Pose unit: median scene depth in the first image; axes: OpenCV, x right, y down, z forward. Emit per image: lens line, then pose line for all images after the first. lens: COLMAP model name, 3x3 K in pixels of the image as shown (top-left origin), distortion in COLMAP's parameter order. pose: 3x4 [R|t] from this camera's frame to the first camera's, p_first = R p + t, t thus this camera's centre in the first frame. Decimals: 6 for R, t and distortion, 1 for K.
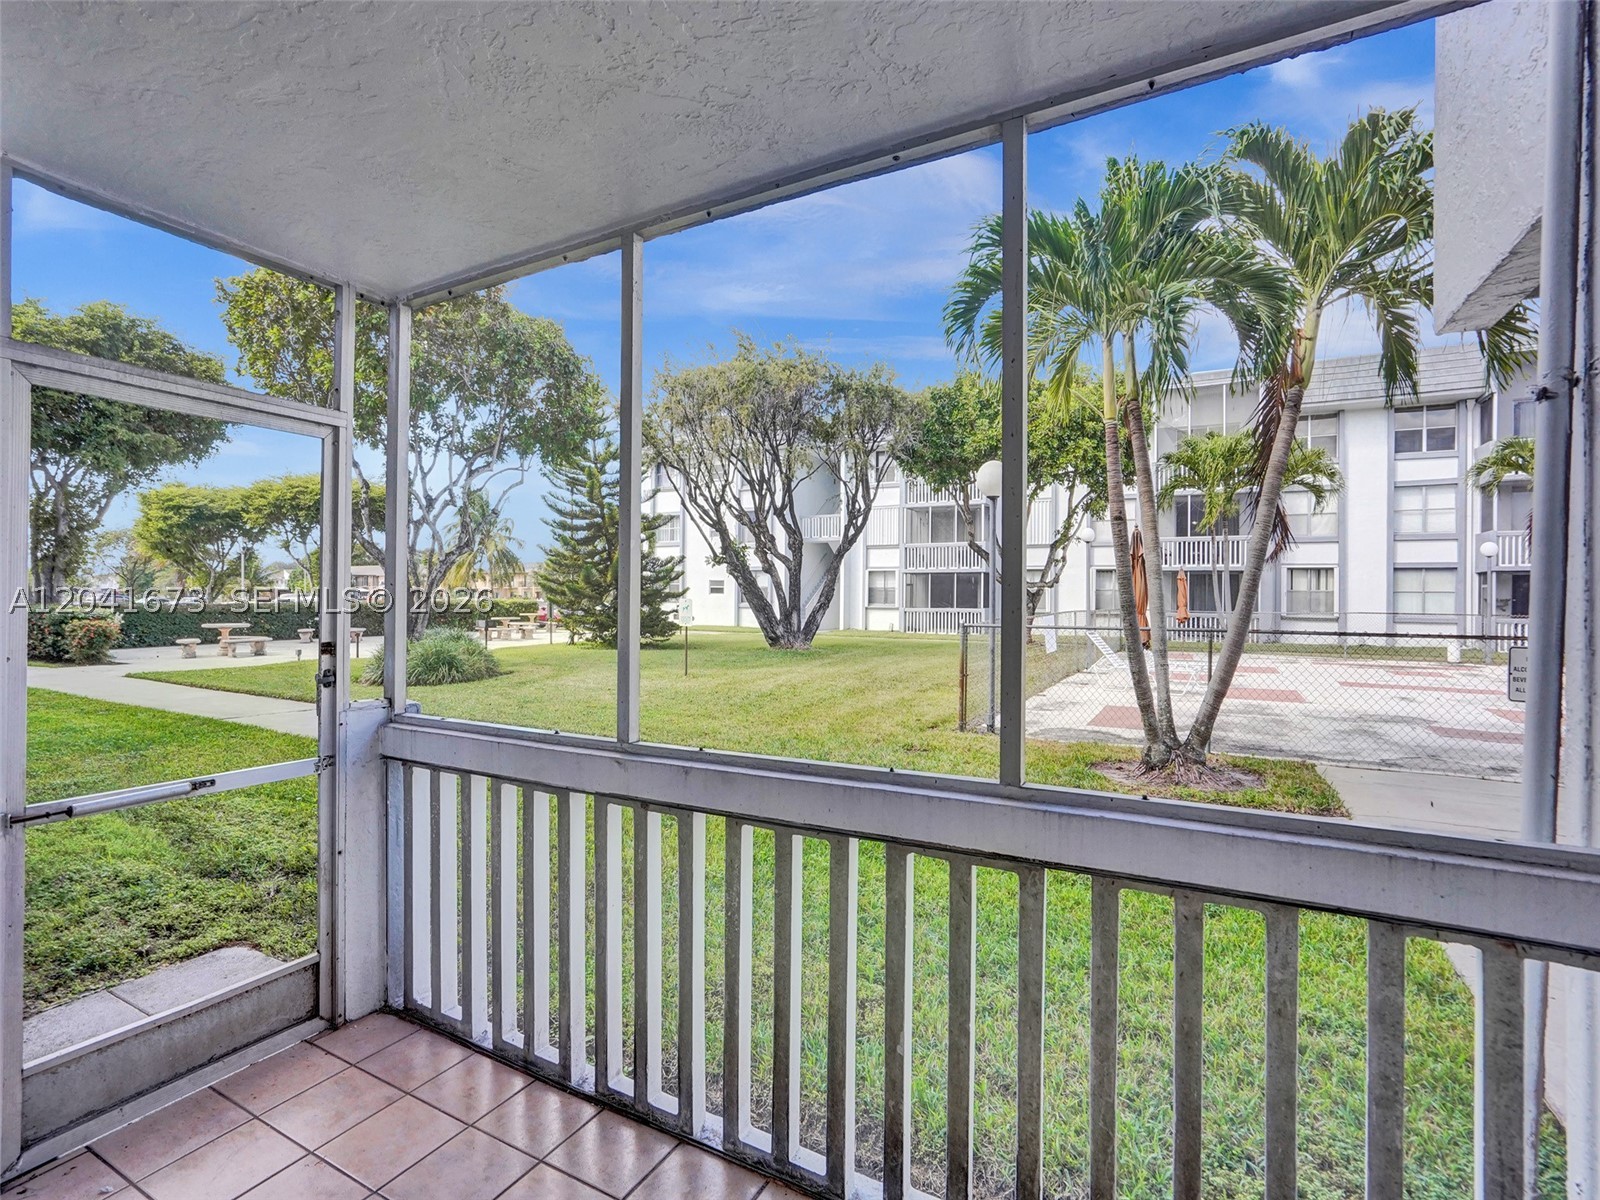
lens RADIAL K [[741.1, 0, 789.5], [0, 741.1, 594.5], [0, 0, 1]] dist [-0.030321, 0.006557]
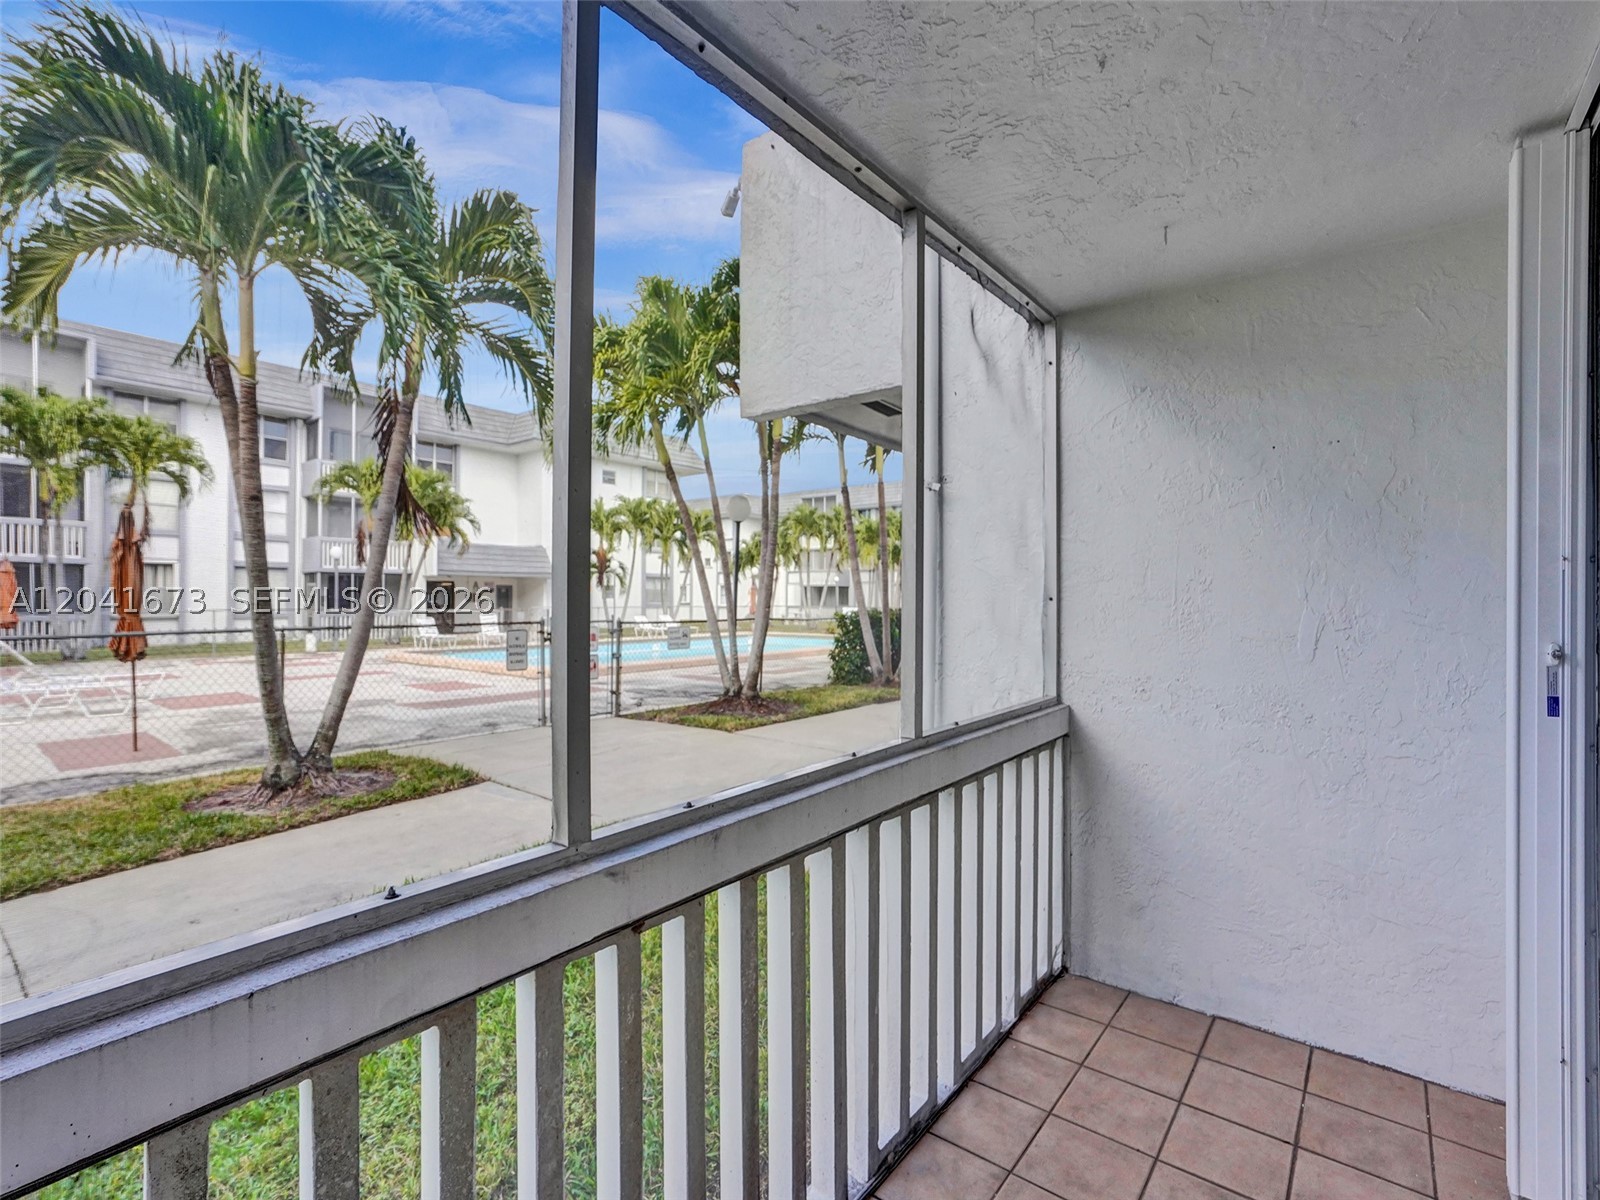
lens RADIAL K [[741.1, 0, 791.2], [0, 741.1, 595.9], [0, 0, 1]] dist [-0.030321, 0.006557]
pose [[0.180874, -0.005616, 0.983490, -0.047056], [0.000762, 0.999984, 0.005570, 0.000627], [-0.983506, -0.000258, 0.180875, 0.047689]]
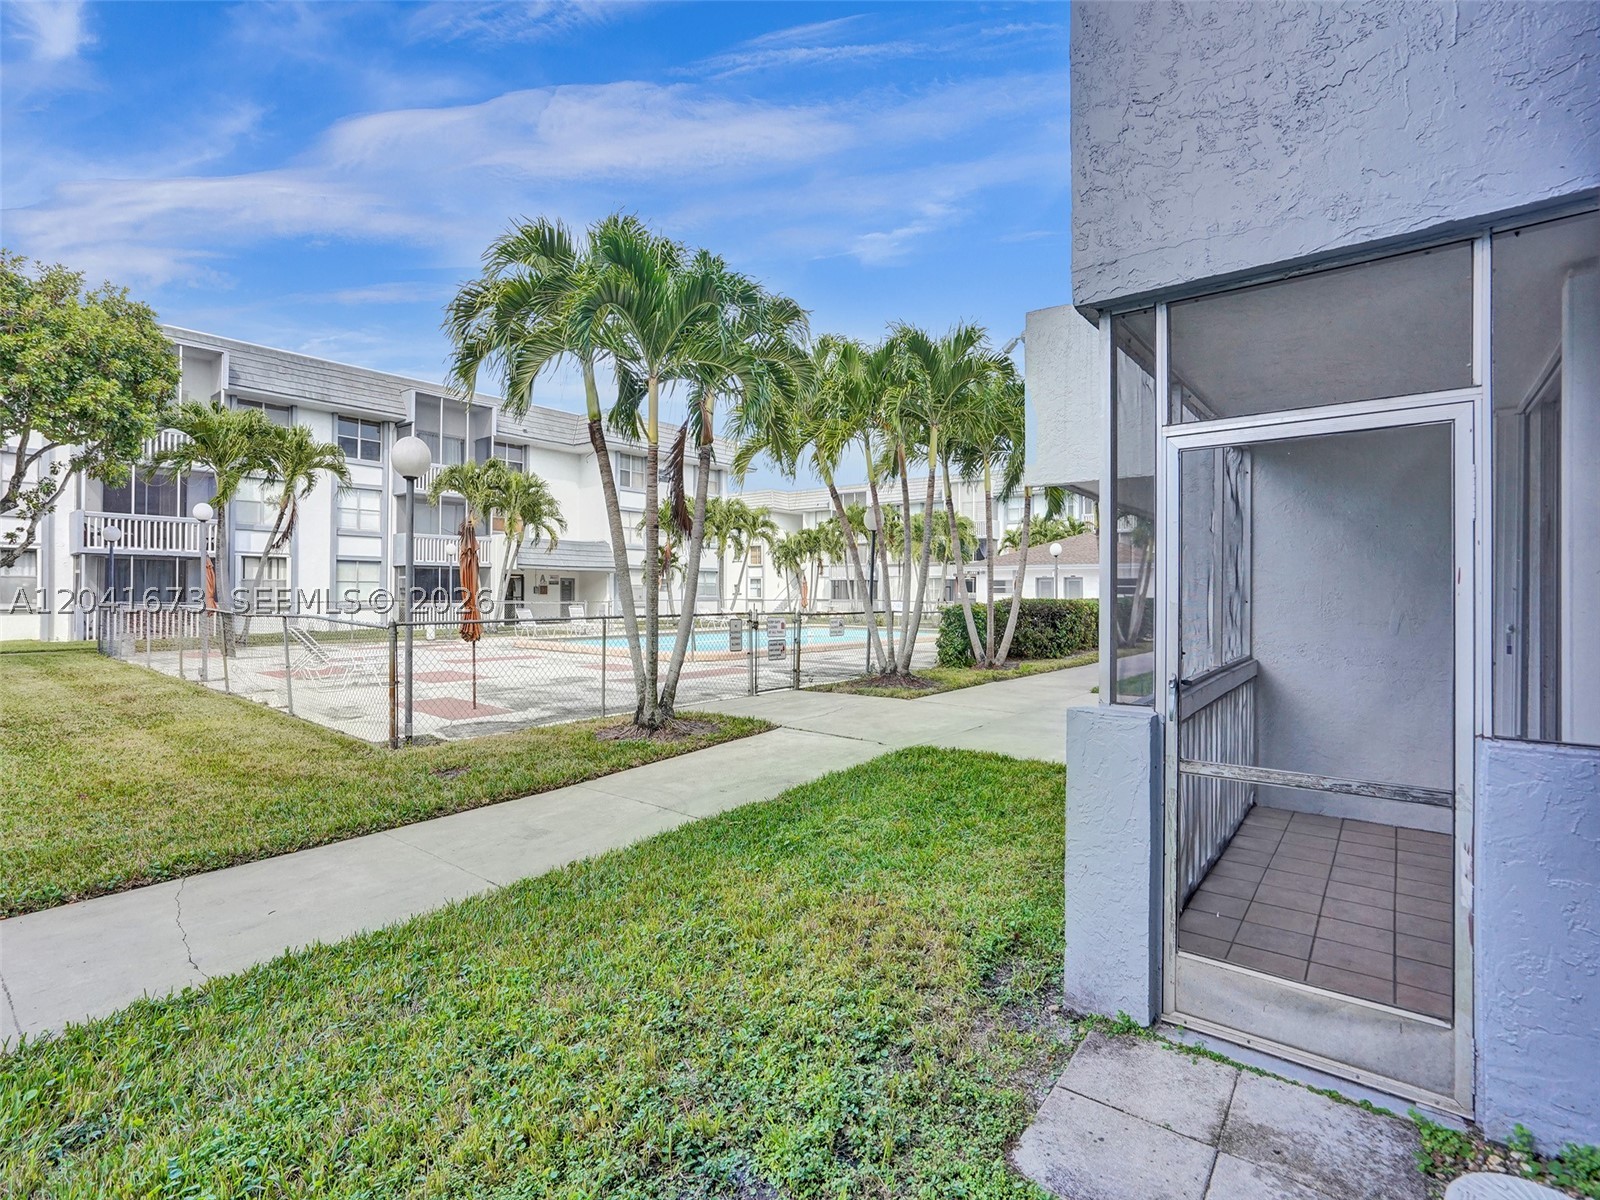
lens RADIAL K [[741.1, 0, 800.8], [0, 741.1, 592.4], [0, 0, 1]] dist [-0.030321, 0.006557]
pose [[0.187173, -0.009008, 0.982286, -0.131654], [-0.005105, 0.999936, 0.010142, -0.001669], [-0.982314, -0.006913, 0.187115, 0.099837]]
